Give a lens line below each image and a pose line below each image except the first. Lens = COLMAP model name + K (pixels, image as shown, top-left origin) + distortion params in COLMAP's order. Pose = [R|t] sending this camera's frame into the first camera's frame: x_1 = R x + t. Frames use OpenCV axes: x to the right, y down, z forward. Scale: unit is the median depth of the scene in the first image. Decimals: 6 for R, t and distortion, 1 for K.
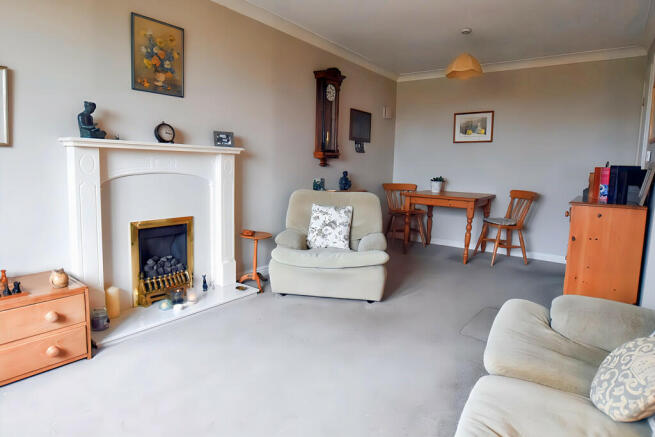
lens RADIAL K [[412.0, 0, 325.7], [0, 412.0, 202.8], [0, 0, 1]] dist [-0.018444, 0.001472]
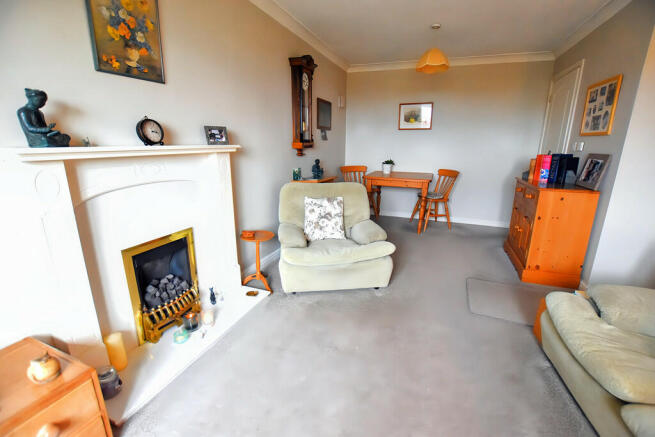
lens RADIAL K [[305.2, 0, 330.3], [0, 305.2, 219.6], [0, 0, 1]] dist [-0.024266, 0.000387]
pose [[0.956176, -0.090850, 0.278339, -0.218935], [0.042818, 0.983810, 0.174023, -0.083323], [-0.289643, -0.154479, 0.944586, 0.306379]]
